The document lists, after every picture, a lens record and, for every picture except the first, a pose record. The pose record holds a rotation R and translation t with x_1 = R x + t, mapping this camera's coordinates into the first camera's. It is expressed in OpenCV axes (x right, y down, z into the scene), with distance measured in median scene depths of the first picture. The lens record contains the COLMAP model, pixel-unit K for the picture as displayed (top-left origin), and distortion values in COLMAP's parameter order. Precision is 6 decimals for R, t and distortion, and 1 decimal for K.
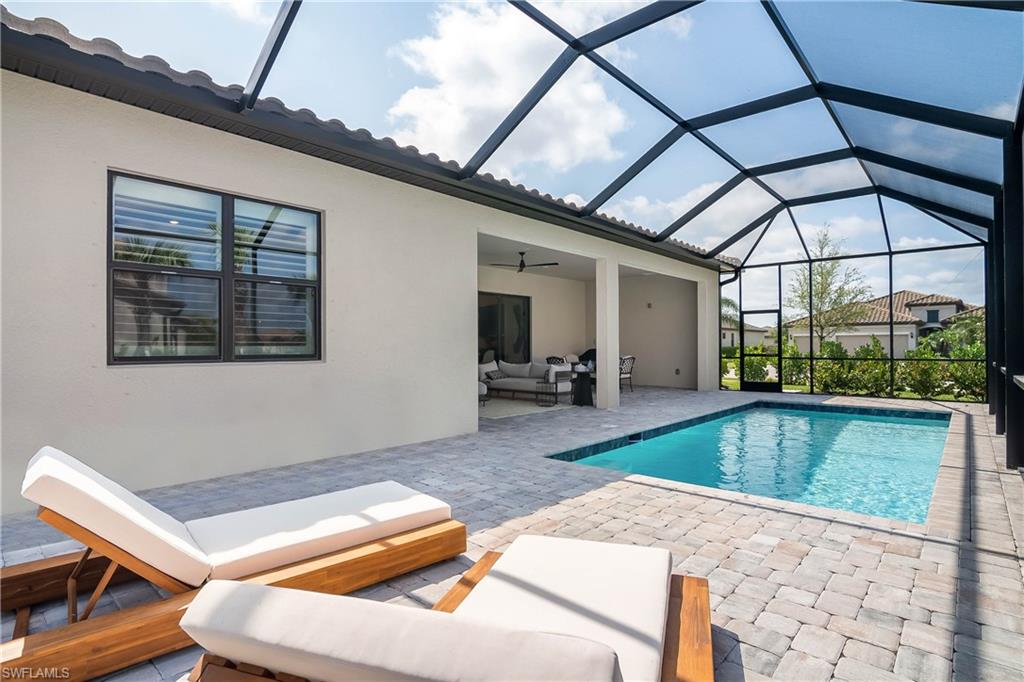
lens RADIAL K [[512.3, 0, 508.4], [0, 512.3, 344.4], [0, 0, 1]] dist [-0.021695, 0.000977]
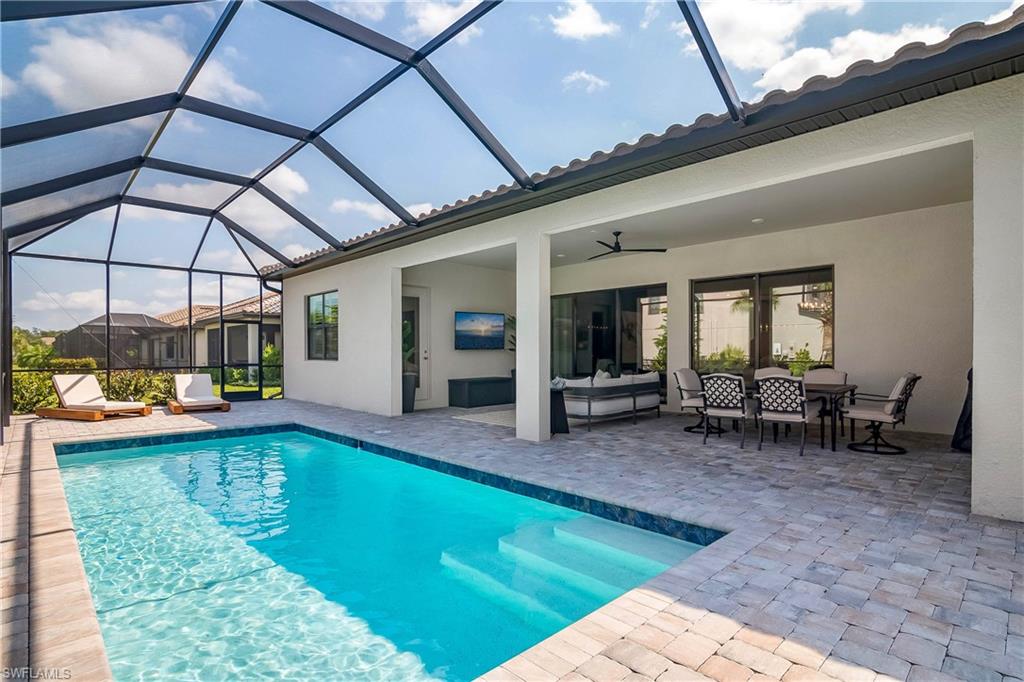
lens RADIAL K [[512.3, 0, 508.4], [0, 512.3, 344.4], [0, 0, 1]] dist [-0.021695, 0.000977]
pose [[-0.064841, -0.013228, -0.997808, 0.985528], [0.008806, 0.999866, -0.013828, -0.000683], [0.997857, -0.009683, -0.064716, 1.079164]]
